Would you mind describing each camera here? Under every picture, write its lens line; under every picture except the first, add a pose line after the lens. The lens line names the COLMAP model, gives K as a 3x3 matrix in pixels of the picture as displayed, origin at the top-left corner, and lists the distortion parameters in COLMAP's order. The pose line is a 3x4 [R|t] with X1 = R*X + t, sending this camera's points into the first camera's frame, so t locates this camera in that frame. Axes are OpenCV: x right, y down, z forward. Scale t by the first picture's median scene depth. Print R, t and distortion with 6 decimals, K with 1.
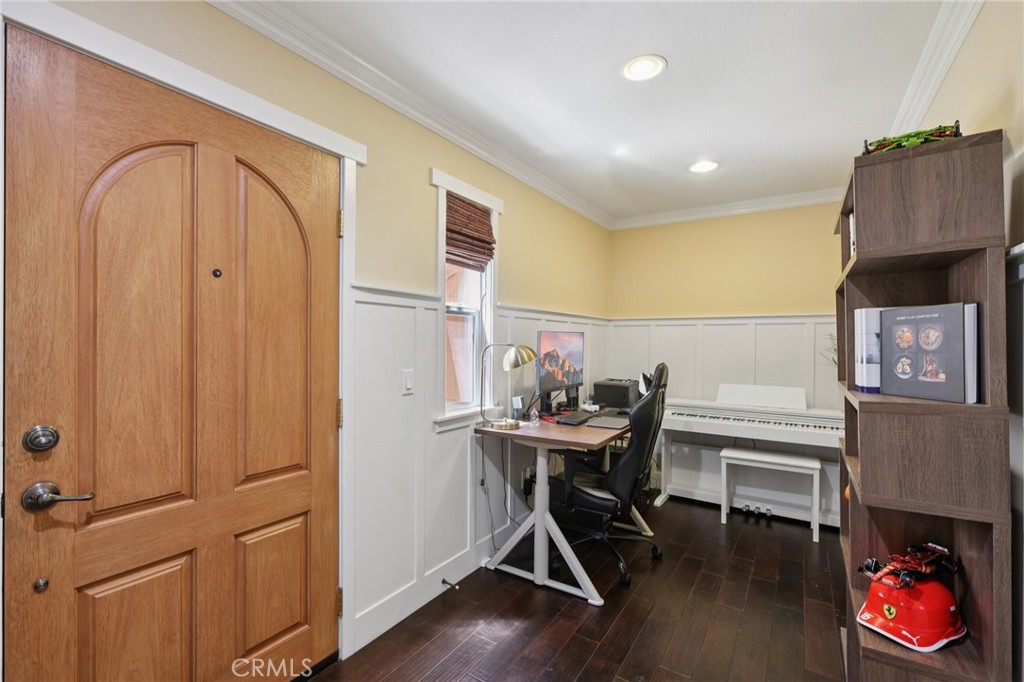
lens RADIAL K [[457.9, 0, 514.5], [0, 457.9, 346.7], [0, 0, 1]] dist [-0.022903, 0.013635]
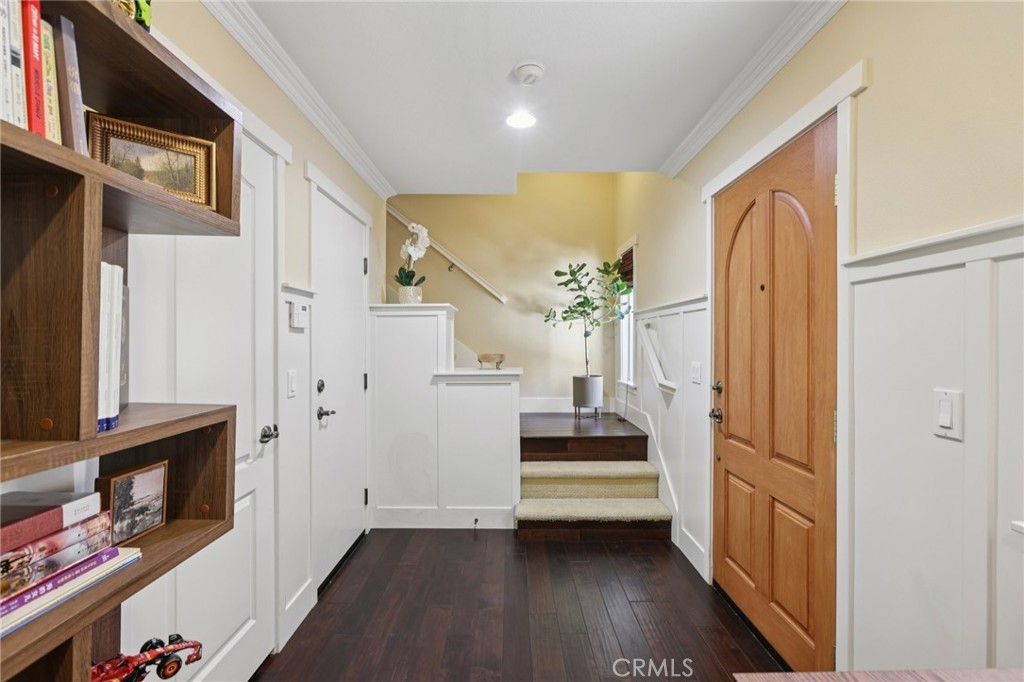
lens RADIAL K [[457.9, 0, 514.5], [0, 457.9, 346.7], [0, 0, 1]] dist [-0.022903, 0.013635]
pose [[-0.838624, 0.000721, -0.544711, 0.567865], [-0.007412, 0.999891, 0.012735, -0.001093], [0.544661, 0.014718, -0.838527, 1.453846]]
